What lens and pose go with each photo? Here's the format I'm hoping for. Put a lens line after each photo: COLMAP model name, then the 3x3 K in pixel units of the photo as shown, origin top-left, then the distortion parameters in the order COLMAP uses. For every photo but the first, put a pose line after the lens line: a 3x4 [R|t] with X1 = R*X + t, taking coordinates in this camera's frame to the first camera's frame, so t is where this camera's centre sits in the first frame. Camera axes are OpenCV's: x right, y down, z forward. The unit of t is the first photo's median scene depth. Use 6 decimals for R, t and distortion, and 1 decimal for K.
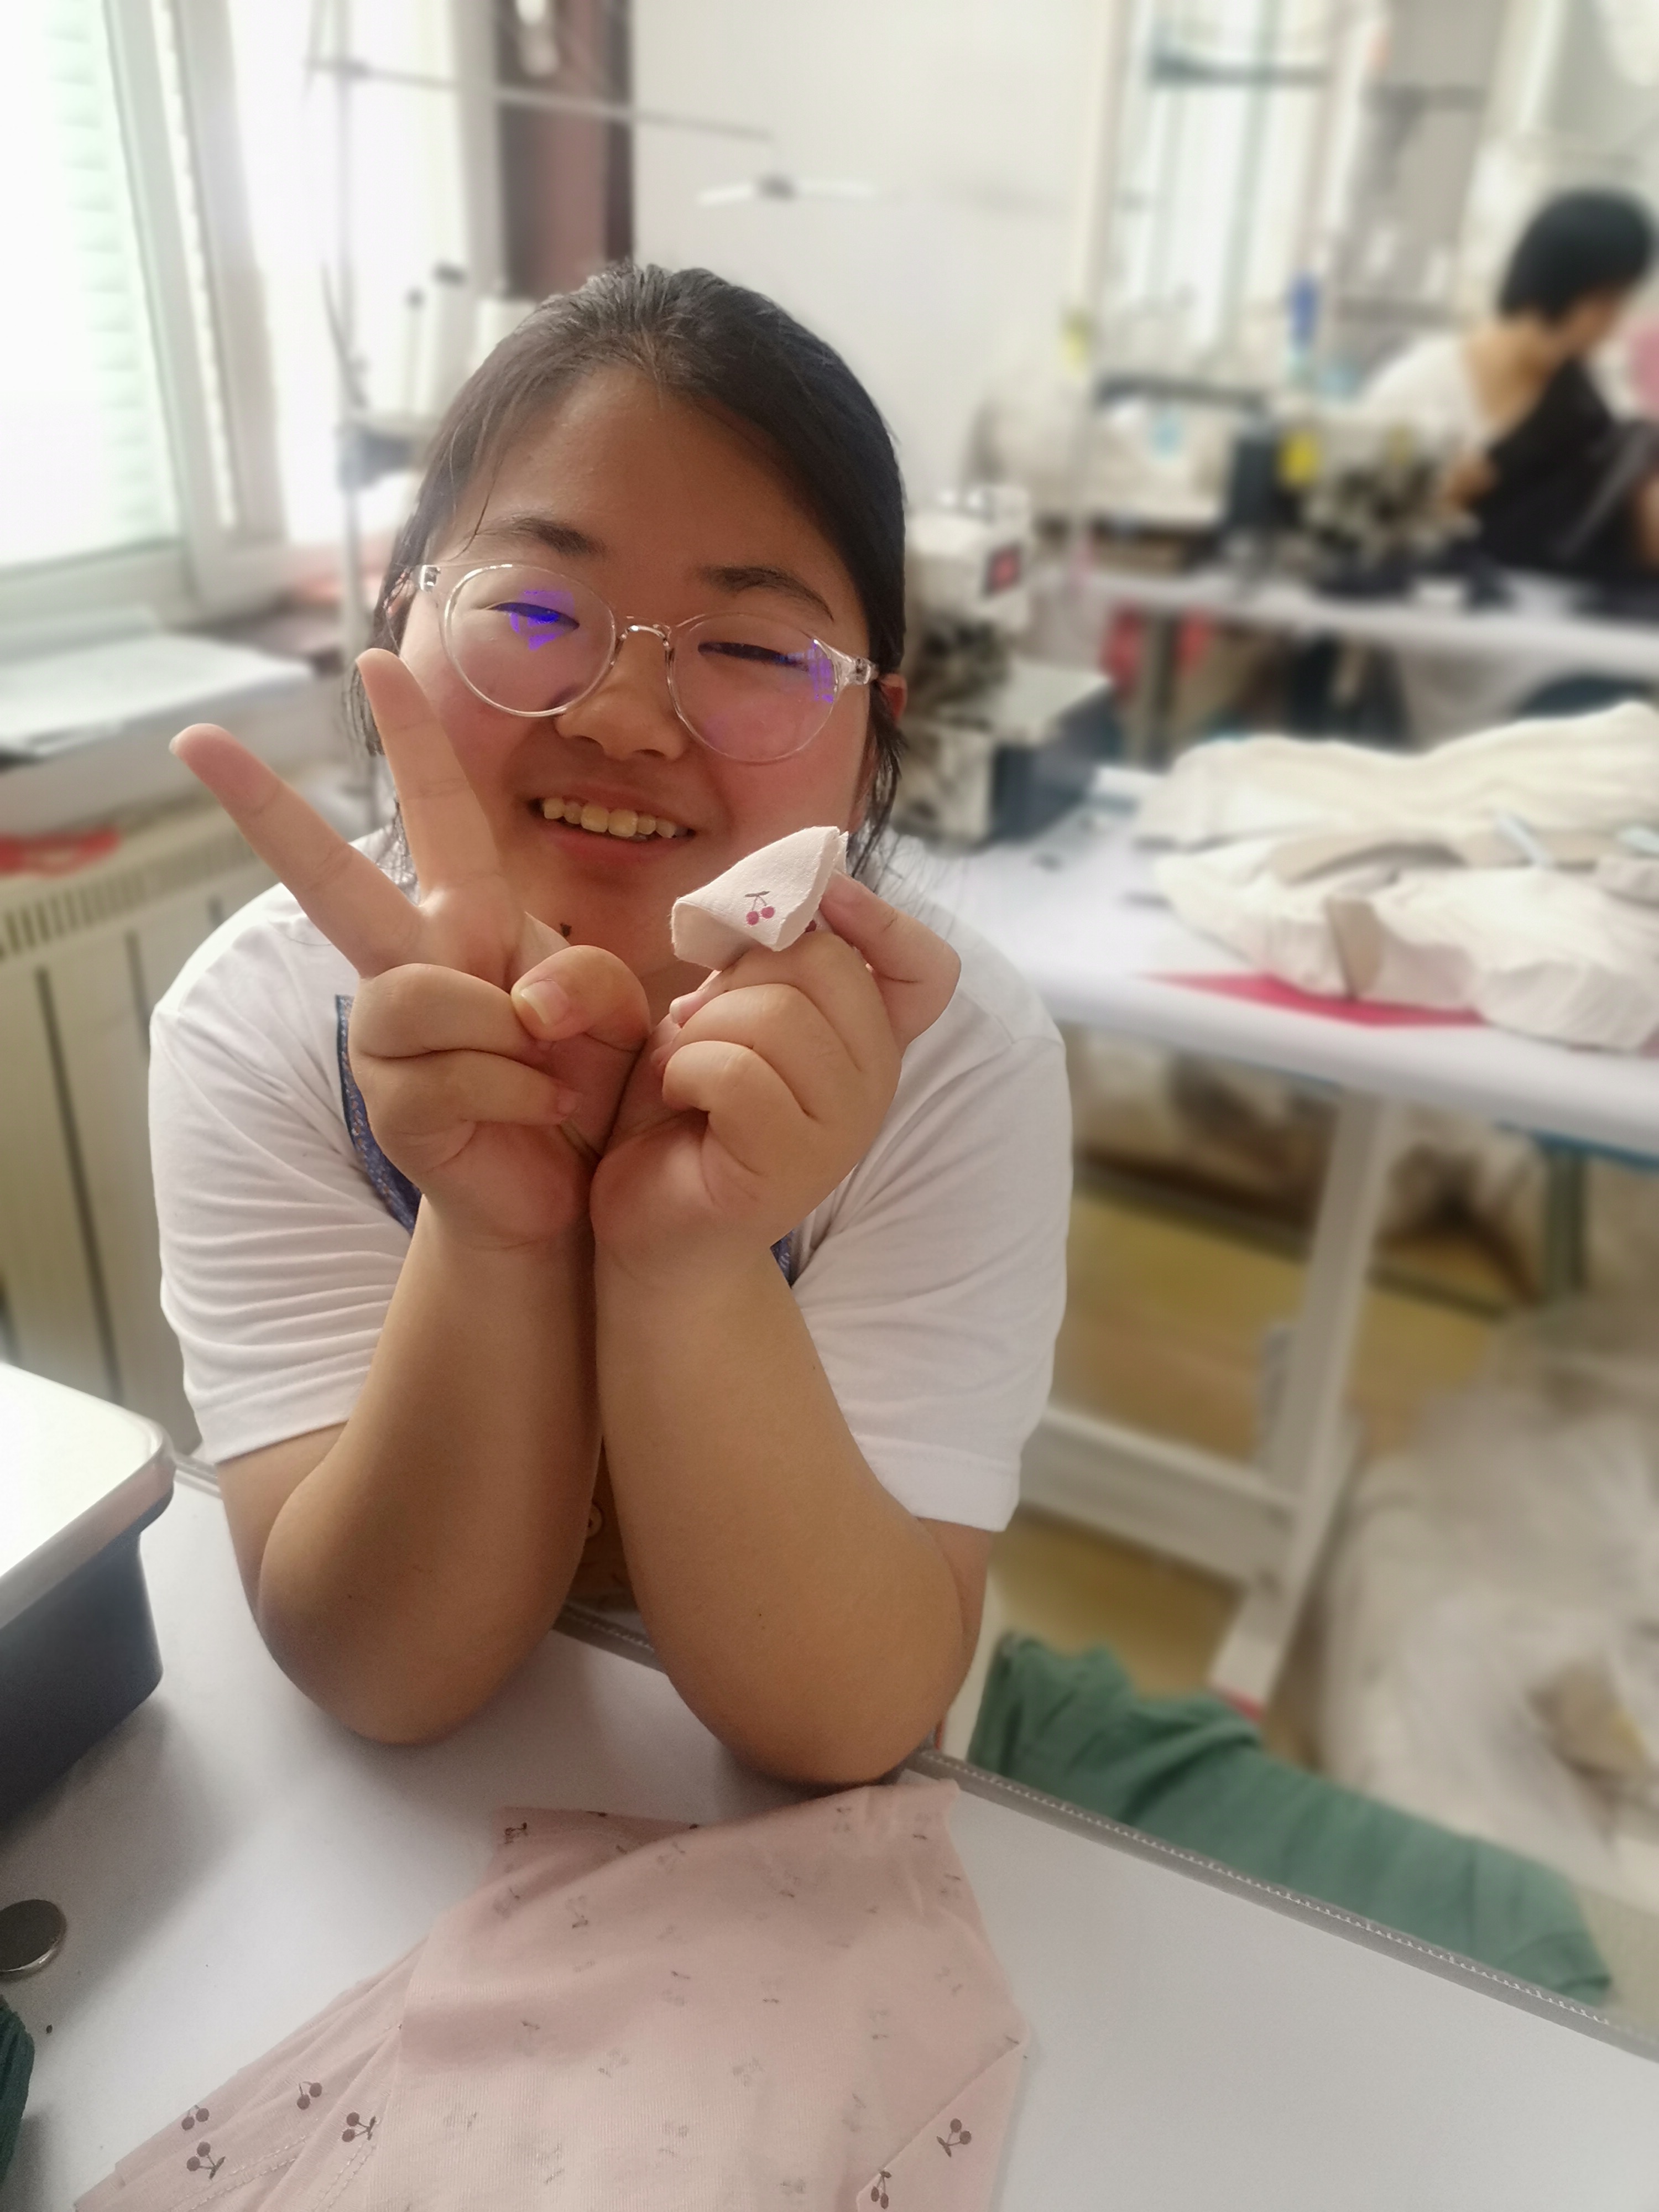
lens RADIAL K [[1652.2, 0, 829.6], [0, 1652.2, 1104.8], [0, 0, 1]] dist [-0.055266, 0.133192]
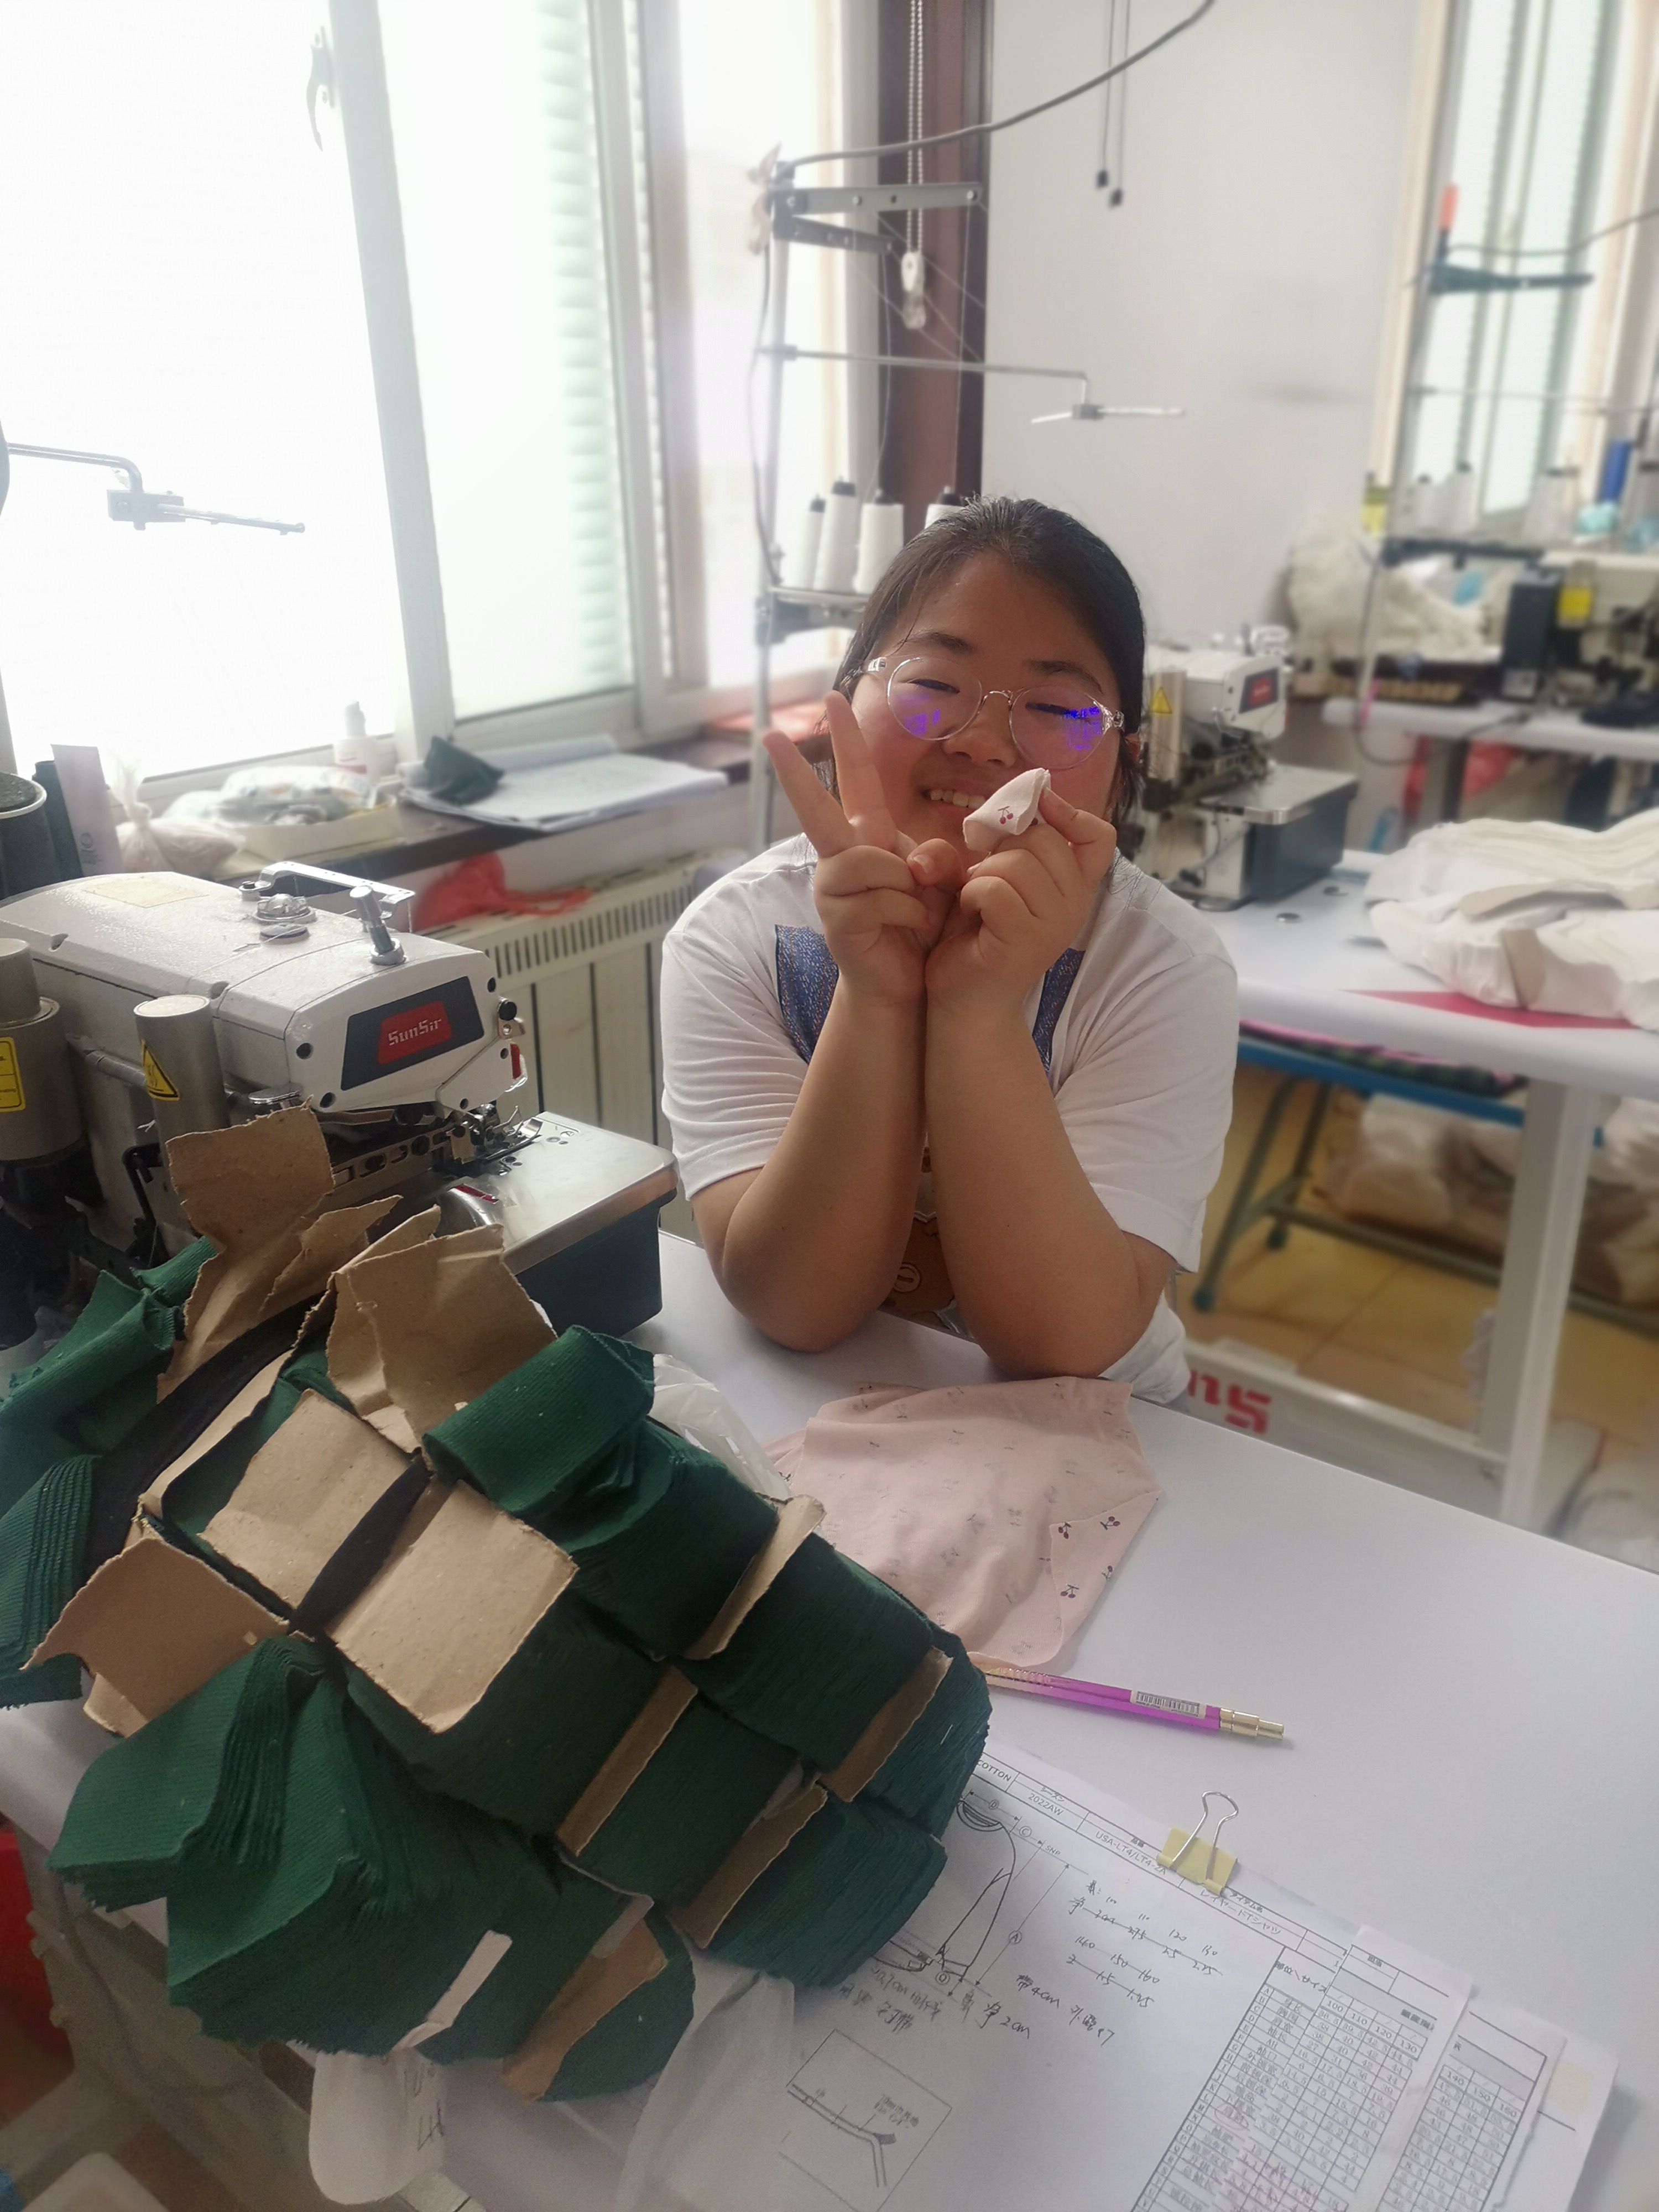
lens RADIAL K [[1607.8, 0, 831.4], [0, 1607.8, 1105.3], [0, 0, 1]] dist [0.022393, -0.040766]
pose [[0.979784, 0.029374, -0.197888, 0.037762], [-0.046660, 0.995435, -0.083261, 0.116228], [0.194539, 0.090812, 0.976682, -0.259486]]
